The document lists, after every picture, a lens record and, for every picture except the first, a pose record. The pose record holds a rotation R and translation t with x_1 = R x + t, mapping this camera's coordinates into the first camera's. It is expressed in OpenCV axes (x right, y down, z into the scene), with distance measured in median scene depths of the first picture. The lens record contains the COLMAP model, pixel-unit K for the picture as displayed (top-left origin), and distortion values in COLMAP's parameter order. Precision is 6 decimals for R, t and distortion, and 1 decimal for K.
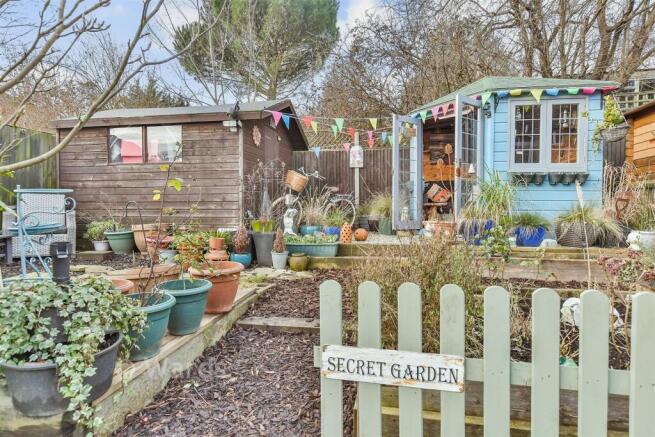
lens RADIAL K [[358.4, 0, 327.3], [0, 358.4, 218.2], [0, 0, 1]] dist [0.000843, 0.000080]
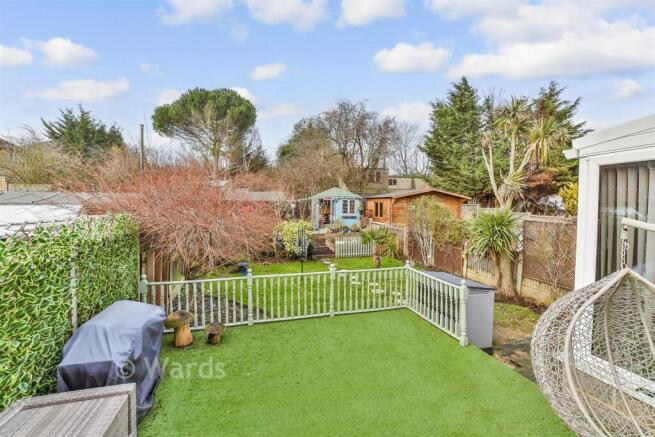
lens RADIAL K [[285.9, 0, 327.6], [0, 285.9, 216.3], [0, 0, 1]] dist [-0.004216, -0.000127]
pose [[0.900104, -0.015466, 0.435400, -1.182886], [0.008035, 0.999789, 0.018903, -0.192774], [-0.435601, -0.013516, 0.900039, -2.099244]]
